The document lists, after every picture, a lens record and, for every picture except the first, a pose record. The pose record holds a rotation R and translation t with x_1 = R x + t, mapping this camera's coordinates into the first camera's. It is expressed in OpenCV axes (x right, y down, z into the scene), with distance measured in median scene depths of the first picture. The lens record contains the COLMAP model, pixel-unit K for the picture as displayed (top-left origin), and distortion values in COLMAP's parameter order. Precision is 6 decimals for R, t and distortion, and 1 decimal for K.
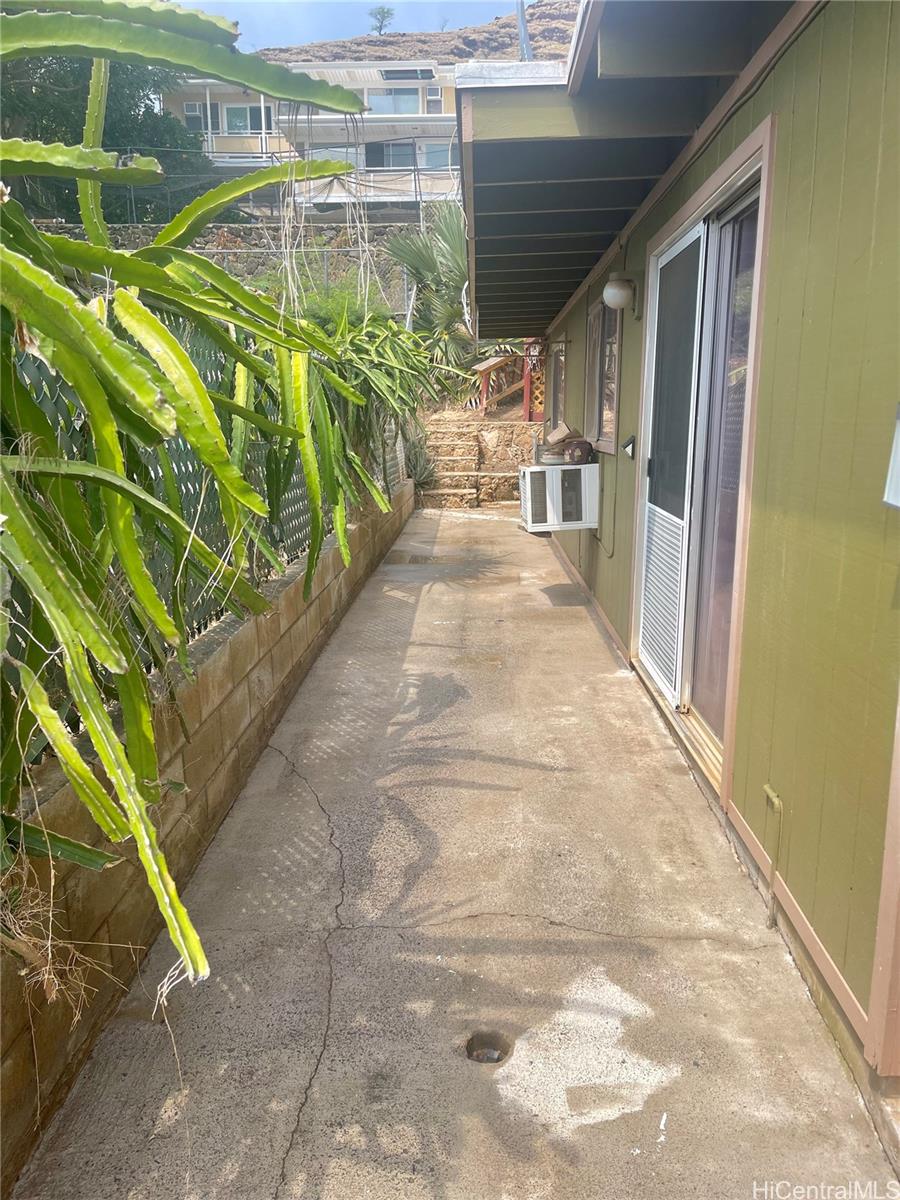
lens RADIAL K [[893.2, 0, 450.0], [0, 893.2, 600.0], [0, 0, 1]] dist [-0.000754, -0.071280]
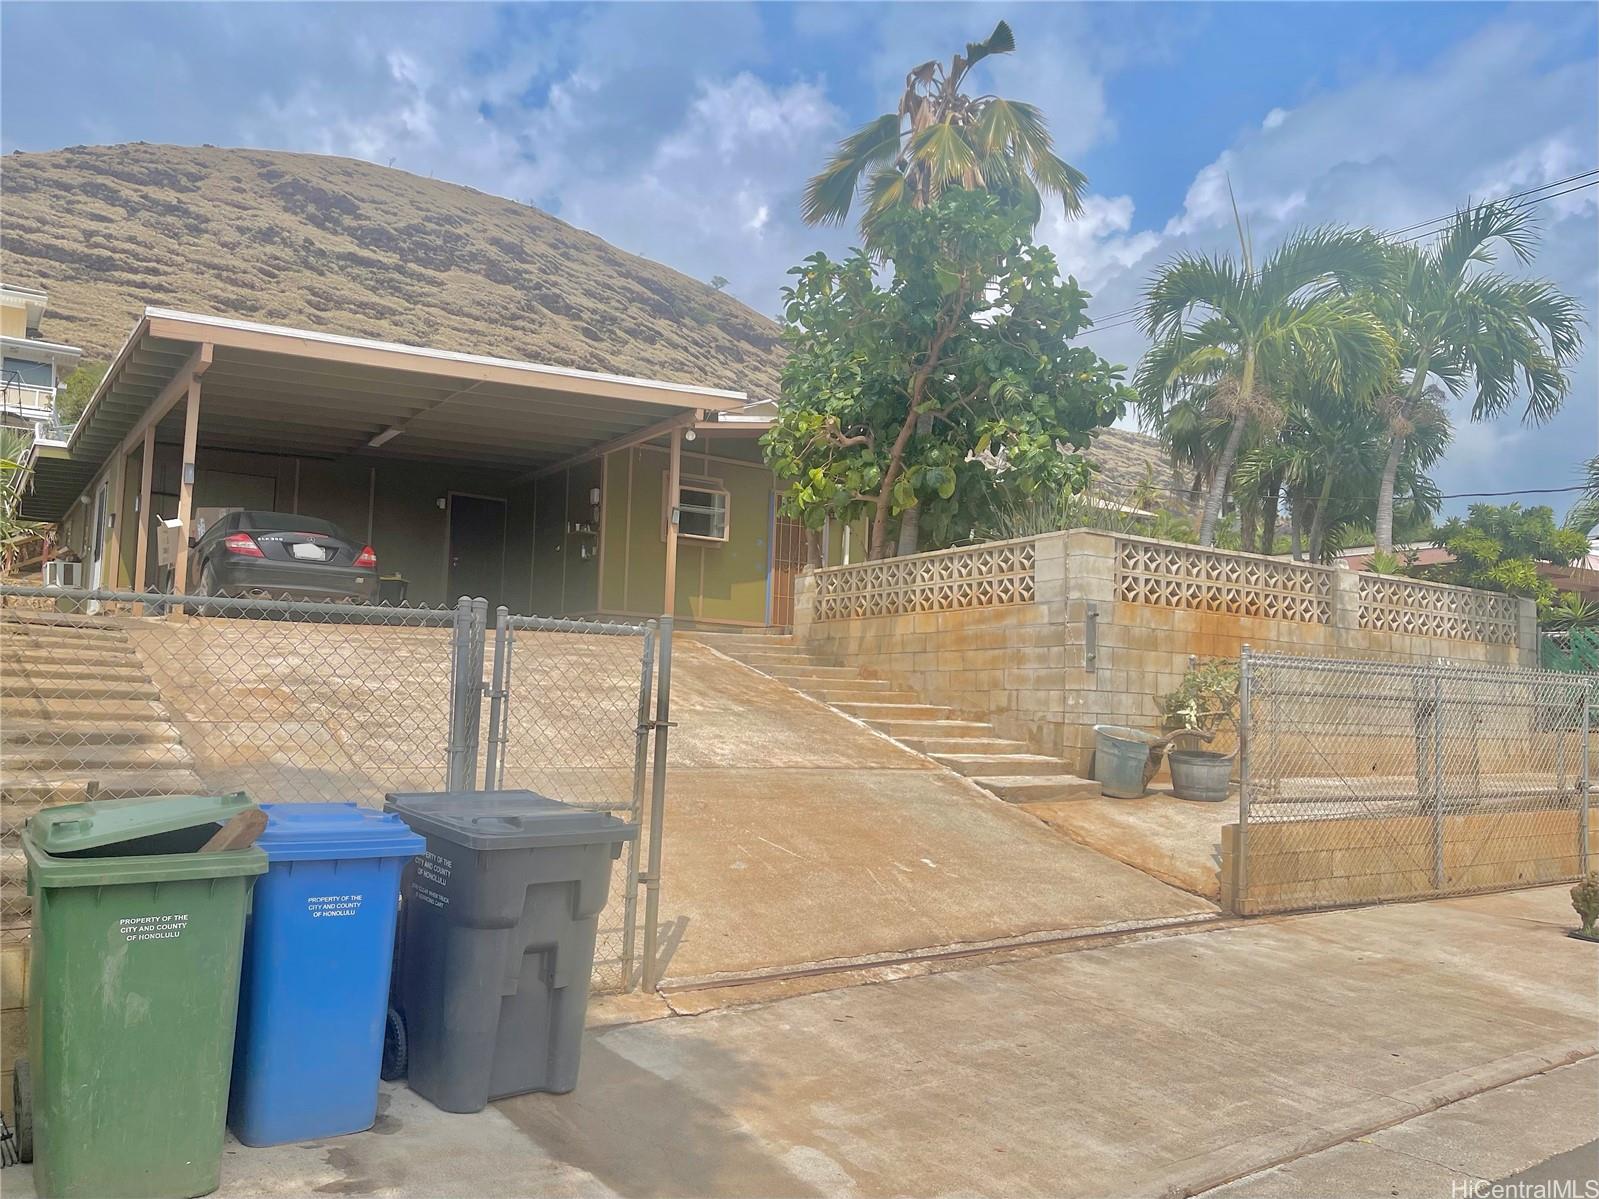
lens RADIAL K [[1204.9, 0, 799.5], [0, 1204.9, 599.5], [0, 0, 1]] dist [-0.007420, -0.010049]
pose [[0.792848, 0.069237, 0.605474, -0.111829], [0.099592, 0.965448, -0.240813, 0.399723], [-0.601227, 0.251228, 0.758558, -1.144964]]
